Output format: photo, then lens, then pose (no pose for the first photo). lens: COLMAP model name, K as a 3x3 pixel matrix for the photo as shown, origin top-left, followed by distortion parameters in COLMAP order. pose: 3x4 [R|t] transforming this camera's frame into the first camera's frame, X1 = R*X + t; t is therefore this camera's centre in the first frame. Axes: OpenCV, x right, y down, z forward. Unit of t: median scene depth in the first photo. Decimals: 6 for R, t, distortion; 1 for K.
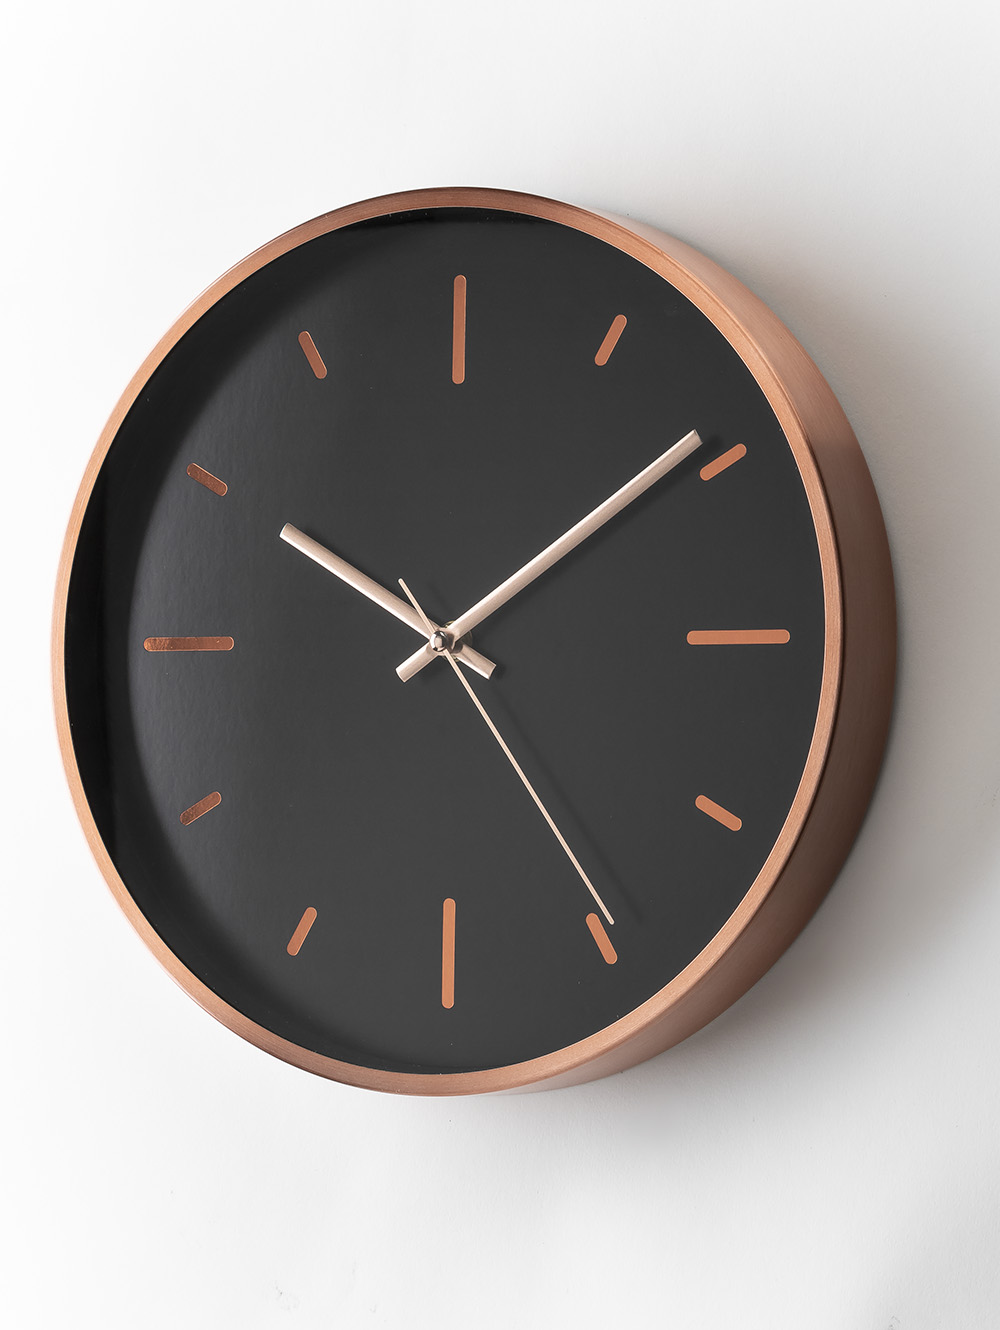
lens RADIAL K [[4052.5, 0, 550.7], [0, 4052.5, 668.5], [0, 0, 1]] dist [0.136763, 0.000000]
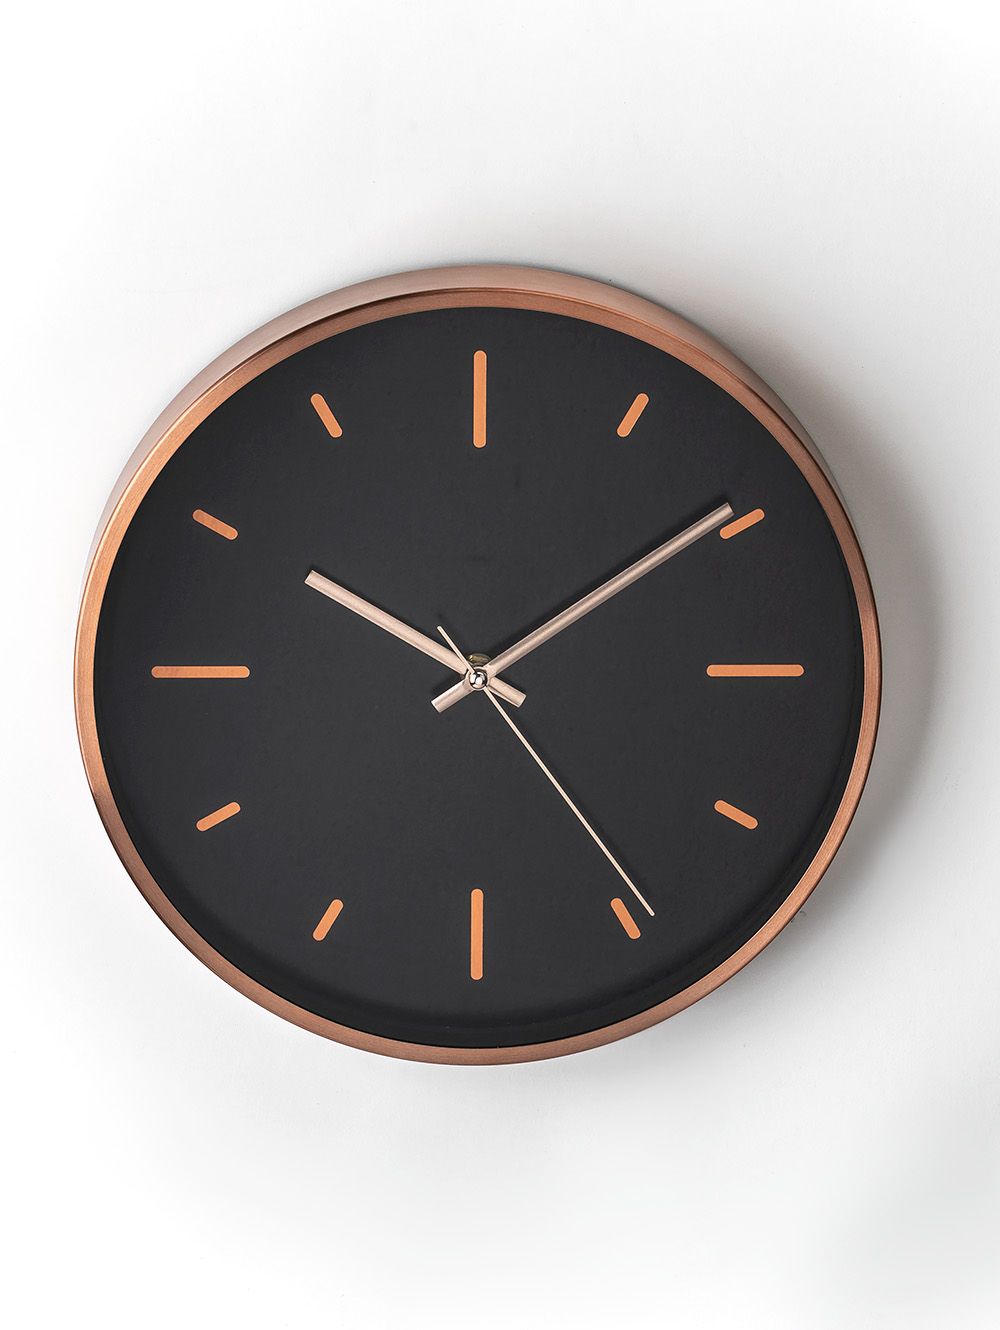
lens RADIAL K [[4356.8, 0, 498.4], [0, 4356.8, 662.8], [0, 0, 1]] dist [-0.115044, 0.000000]
pose [[0.871958, -0.138208, 0.469668, -0.583266], [-0.015553, 0.951023, 0.308730, -0.380365], [-0.489333, -0.276504, 0.827102, -0.002603]]
